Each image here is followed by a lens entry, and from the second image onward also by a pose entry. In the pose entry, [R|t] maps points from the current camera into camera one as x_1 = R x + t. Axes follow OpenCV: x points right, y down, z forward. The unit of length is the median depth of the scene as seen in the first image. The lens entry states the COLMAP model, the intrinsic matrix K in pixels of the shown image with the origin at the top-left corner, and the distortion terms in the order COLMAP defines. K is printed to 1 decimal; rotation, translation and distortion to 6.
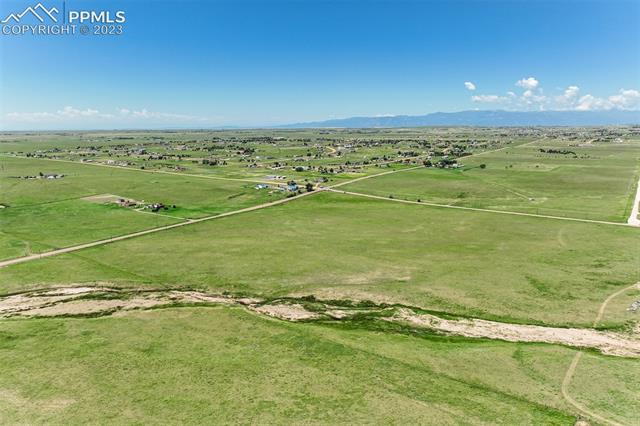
lens RADIAL K [[452.2, 0, 318.5], [0, 452.2, 214.1], [0, 0, 1]] dist [-0.000637, 0.018395]
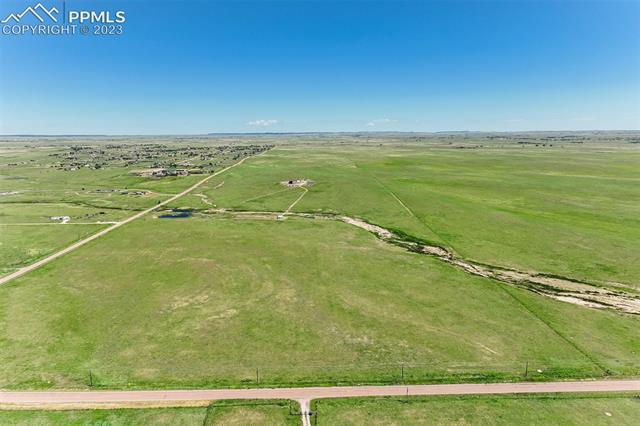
lens RADIAL K [[452.2, 0, 312.1], [0, 452.2, 213.5], [0, 0, 1]] dist [-0.000637, 0.018395]
pose [[-0.616179, -0.120503, 0.778333, -0.401732], [0.172478, 0.943594, 0.282634, -0.173769], [-0.768489, 0.308398, -0.560639, 0.833180]]
